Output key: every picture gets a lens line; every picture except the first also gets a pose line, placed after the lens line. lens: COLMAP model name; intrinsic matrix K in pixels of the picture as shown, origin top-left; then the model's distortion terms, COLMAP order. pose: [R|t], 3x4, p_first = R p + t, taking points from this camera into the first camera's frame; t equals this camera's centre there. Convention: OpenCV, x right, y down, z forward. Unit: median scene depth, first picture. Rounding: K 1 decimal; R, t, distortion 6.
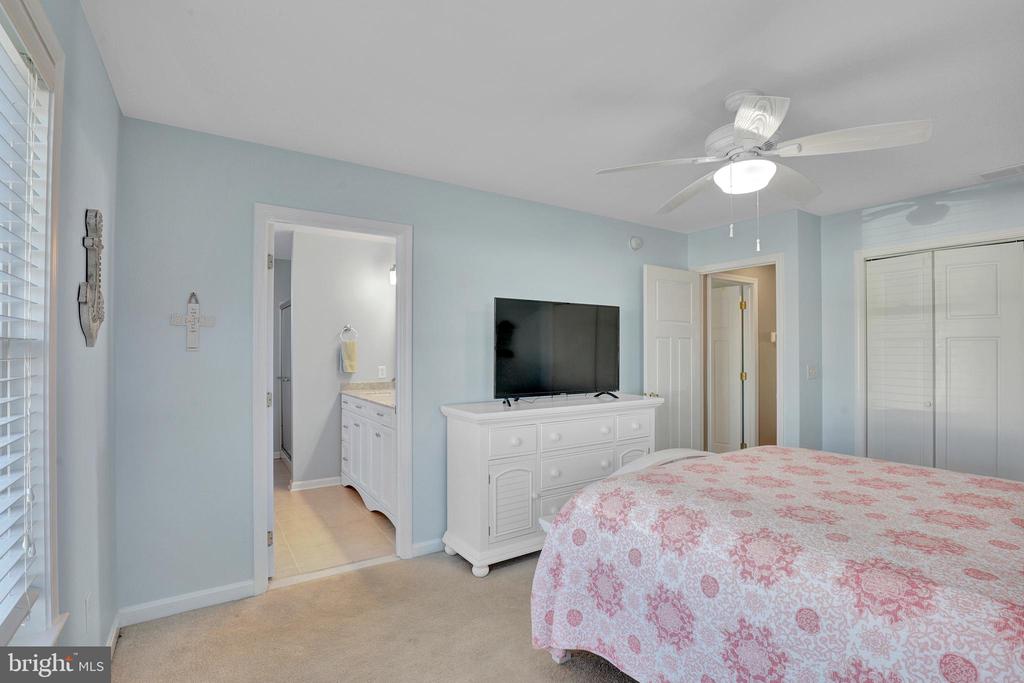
lens RADIAL K [[478.7, 0, 515.4], [0, 478.7, 347.8], [0, 0, 1]] dist [-0.034346, 0.004539]
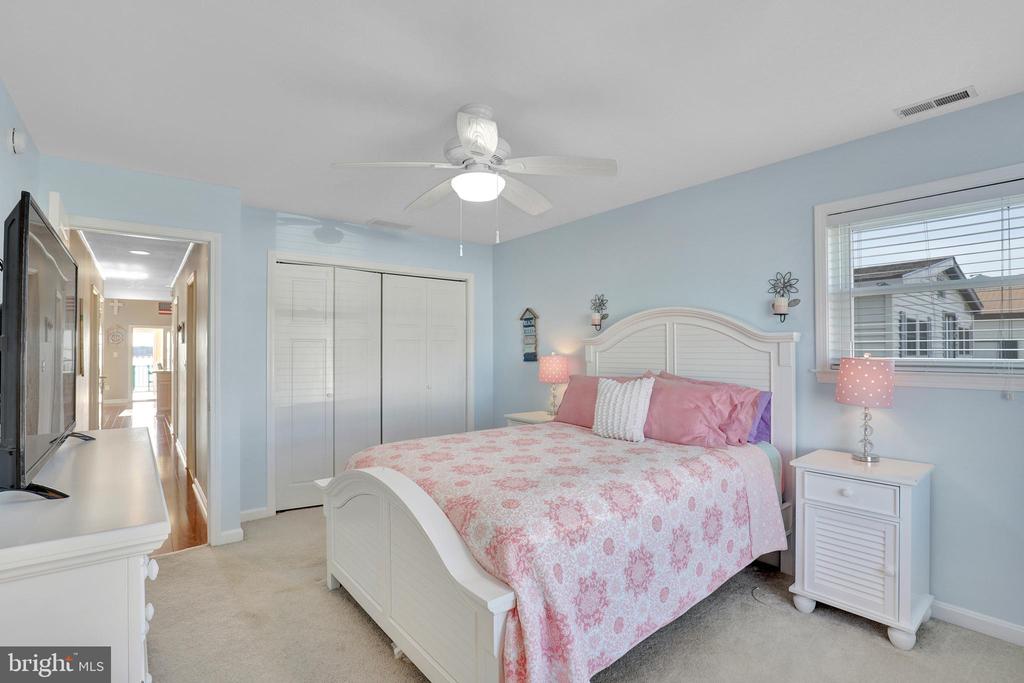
lens RADIAL K [[478.7, 0, 533.7], [0, 478.7, 344.5], [0, 0, 1]] dist [-0.034346, 0.004539]
pose [[-0.103967, 0.013744, 0.994486, -0.718559], [-0.004470, 0.999888, -0.014286, 0.012866], [-0.994571, -0.005931, -0.103894, 1.184366]]
